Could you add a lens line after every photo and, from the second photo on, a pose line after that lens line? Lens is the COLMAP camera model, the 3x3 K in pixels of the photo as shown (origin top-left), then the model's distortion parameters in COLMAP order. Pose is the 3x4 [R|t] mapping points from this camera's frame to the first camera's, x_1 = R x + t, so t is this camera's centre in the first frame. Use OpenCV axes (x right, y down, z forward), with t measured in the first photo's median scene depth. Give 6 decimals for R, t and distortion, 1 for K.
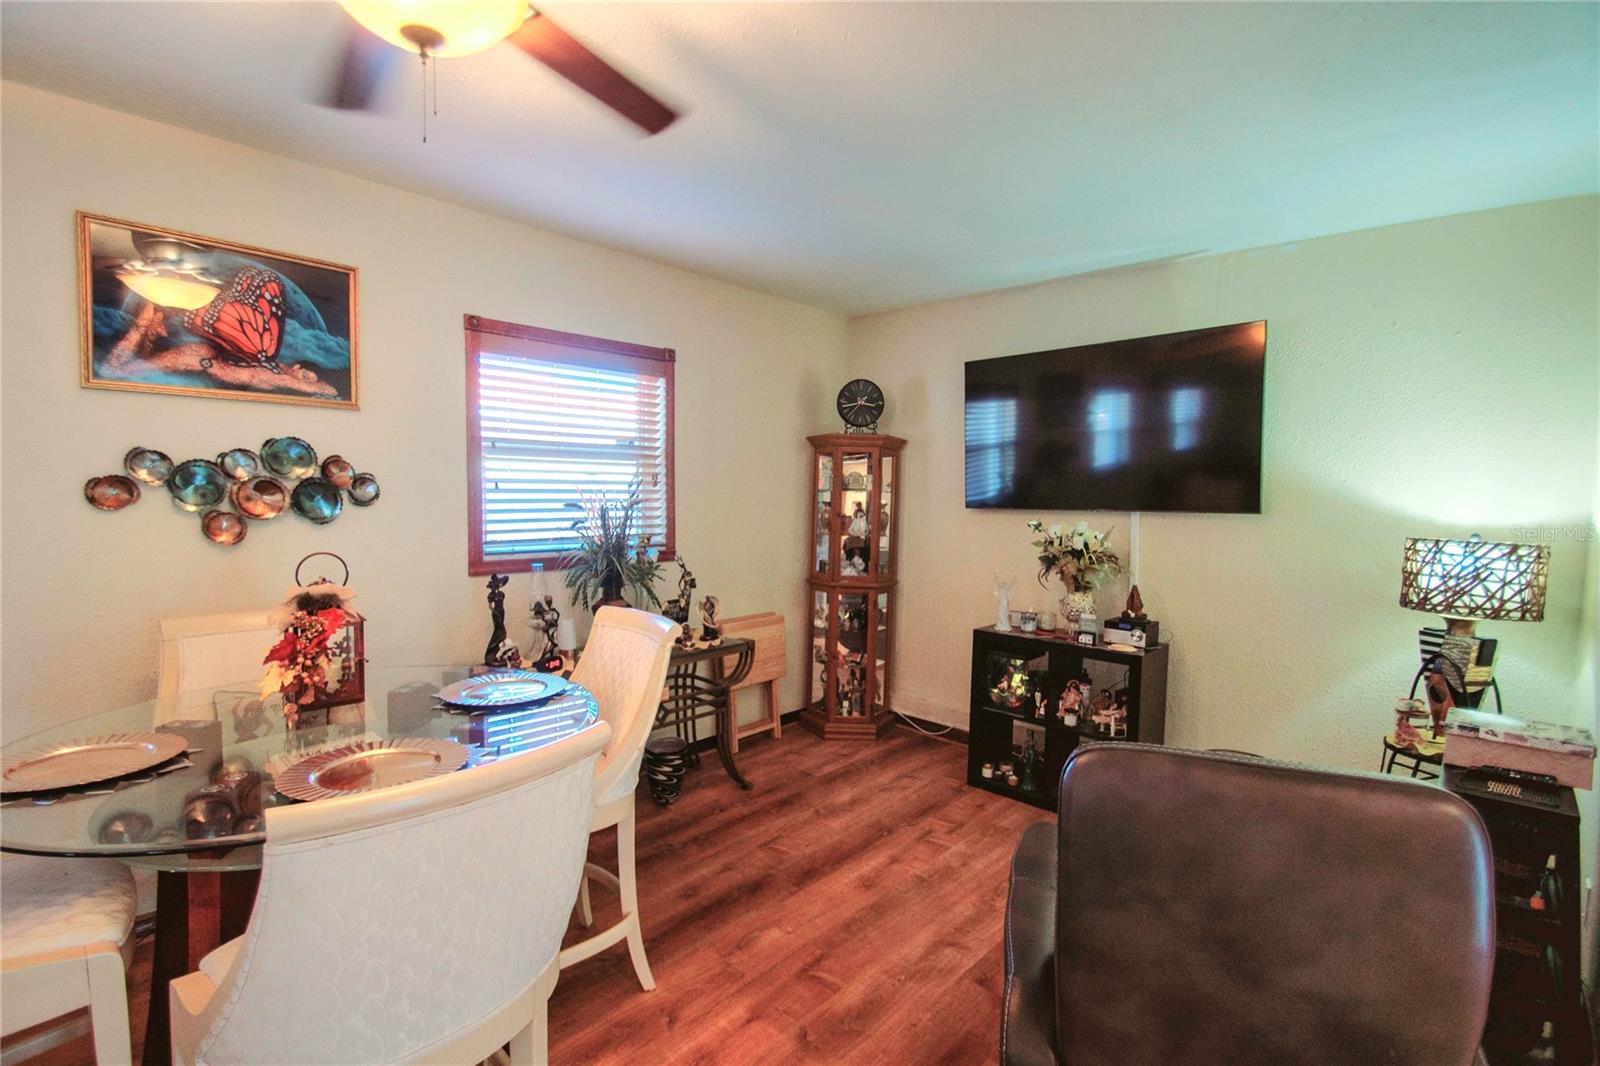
lens RADIAL K [[727.7, 0, 798.4], [0, 727.7, 528.2], [0, 0, 1]] dist [0.013756, -0.017657]
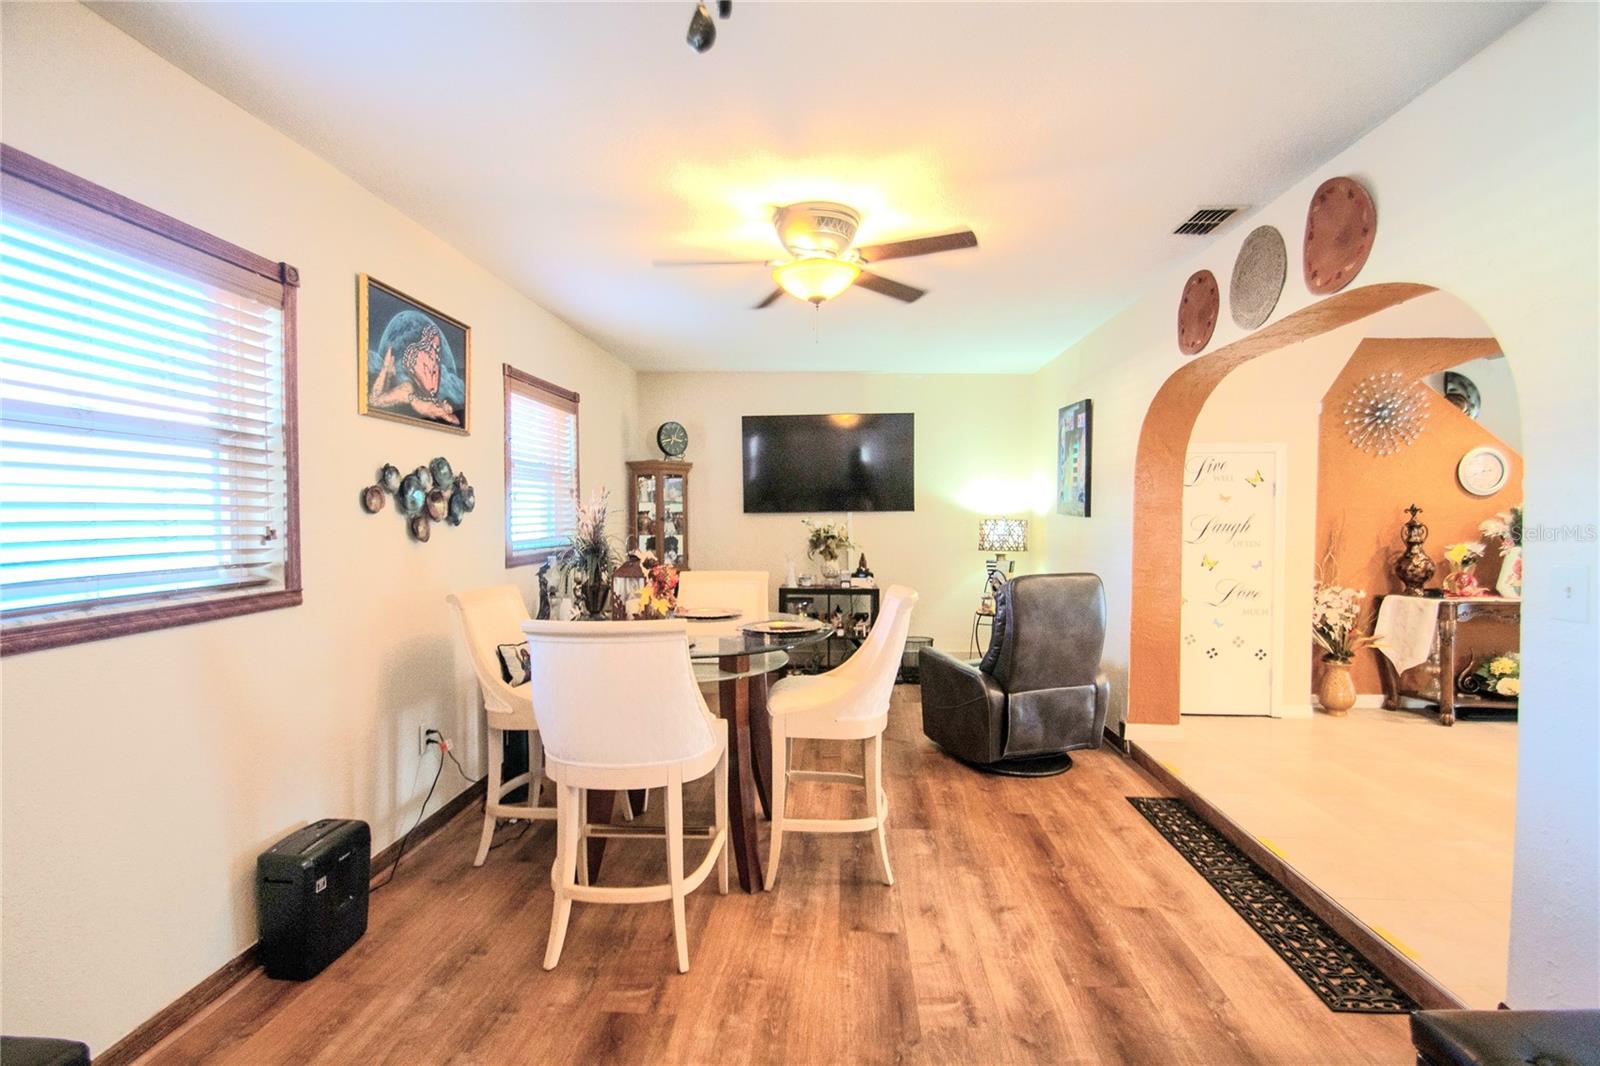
lens RADIAL K [[727.7, 0, 798.4], [0, 727.7, 528.2], [0, 0, 1]] dist [0.013756, -0.017657]
pose [[0.769977, -0.028836, 0.637420, -1.034913], [0.047235, 0.998813, -0.011873, 0.041560], [-0.636321, 0.039251, 0.770425, -0.357979]]
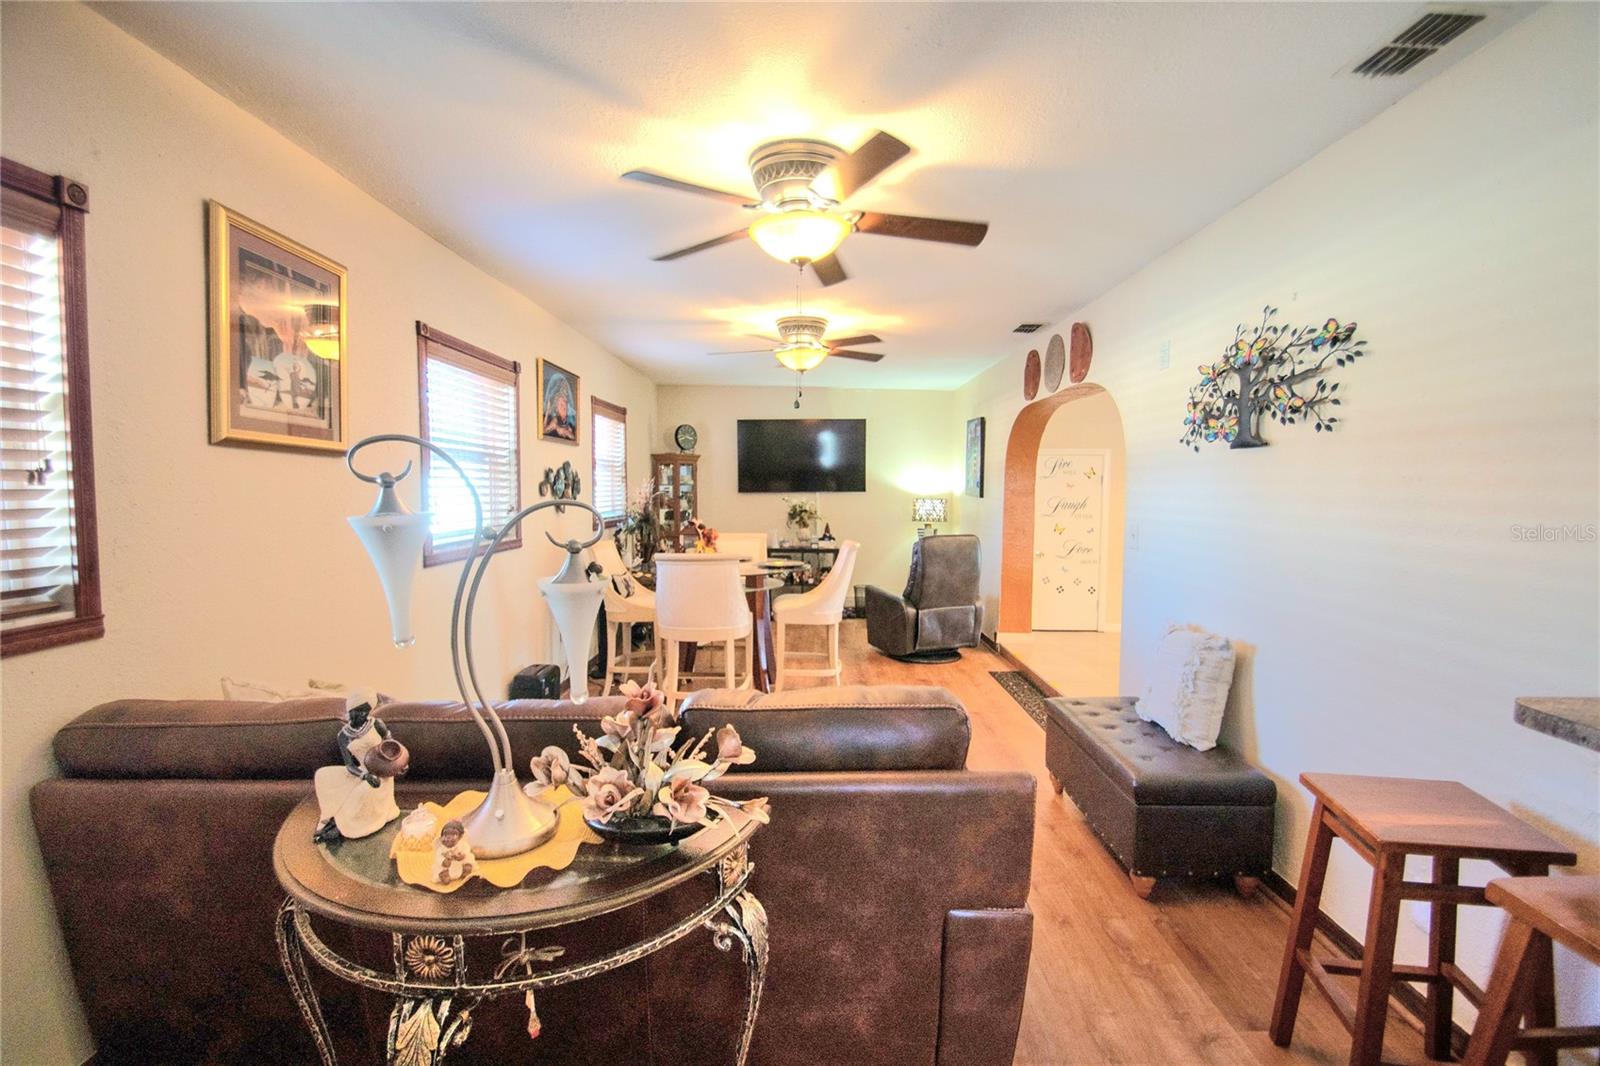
lens RADIAL K [[727.7, 0, 798.4], [0, 727.7, 528.2], [0, 0, 1]] dist [0.013756, -0.017657]
pose [[0.736910, -0.050891, 0.674073, -1.612954], [0.044199, 0.998656, 0.027076, 0.035167], [-0.674544, 0.009841, 0.738169, -0.933890]]
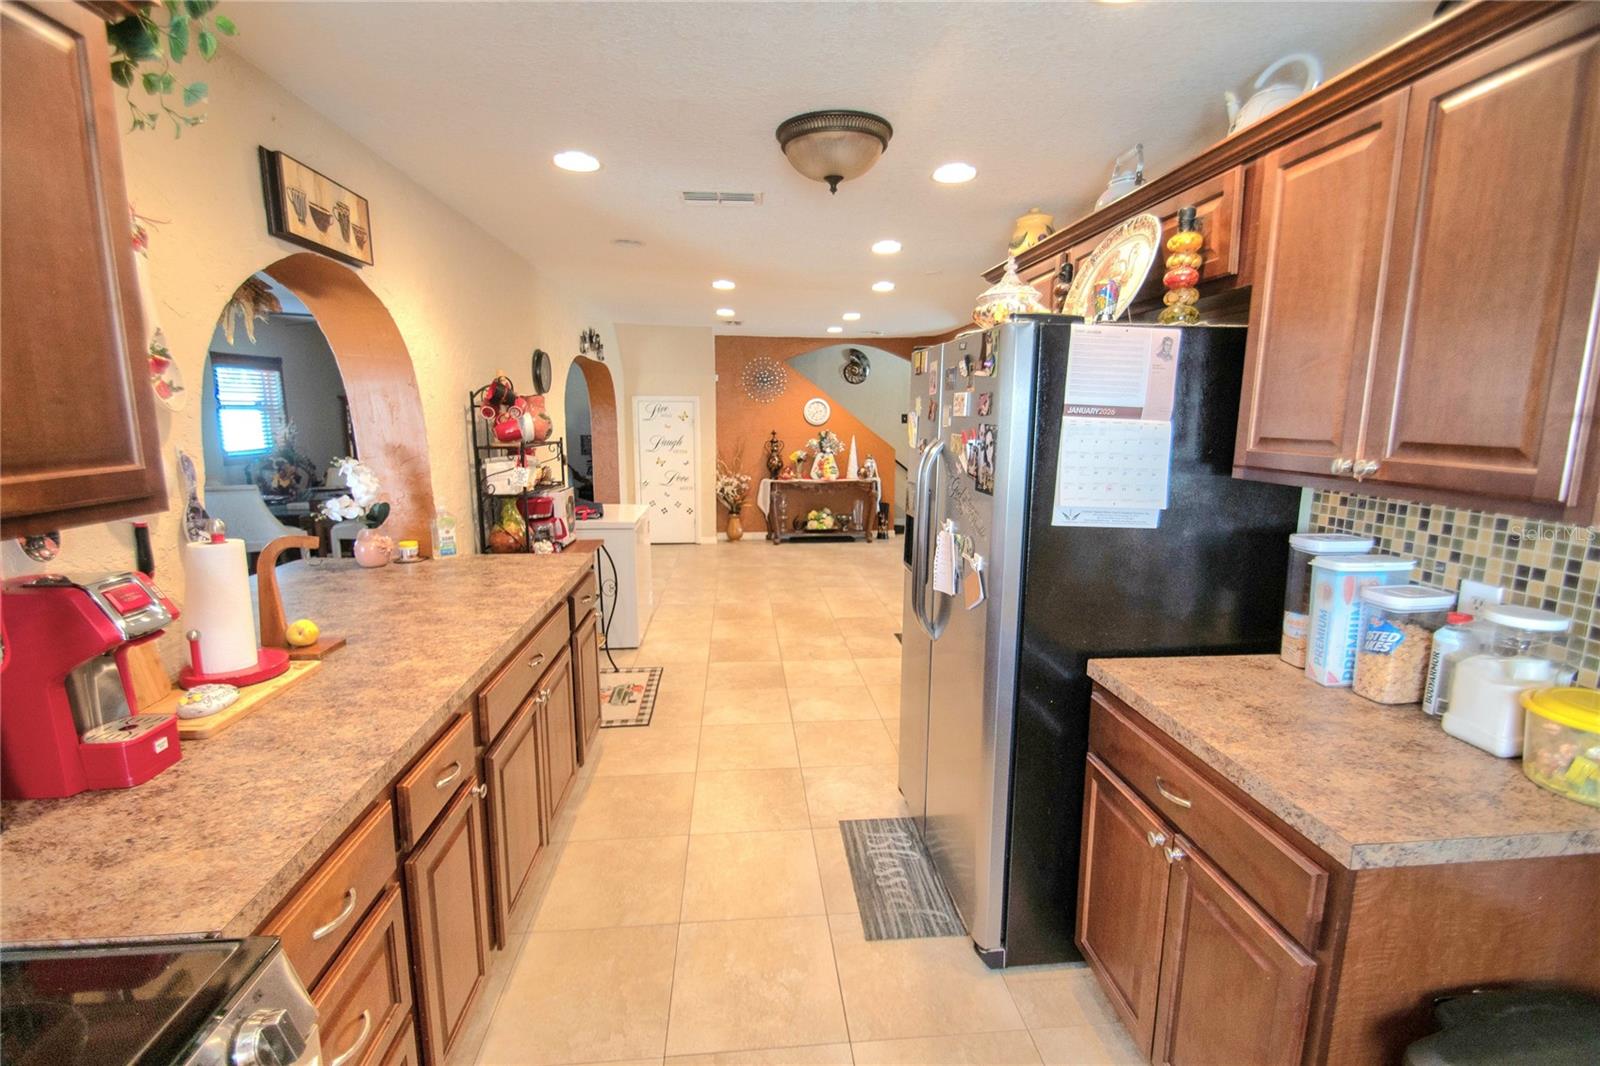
lens RADIAL K [[727.7, 0, 798.4], [0, 727.7, 528.2], [0, 0, 1]] dist [0.013756, -0.017657]
pose [[0.659184, -0.129494, 0.740748, -1.182638], [0.043281, 0.989962, 0.134544, 0.033855], [-0.750735, -0.056629, 0.658172, -2.237083]]
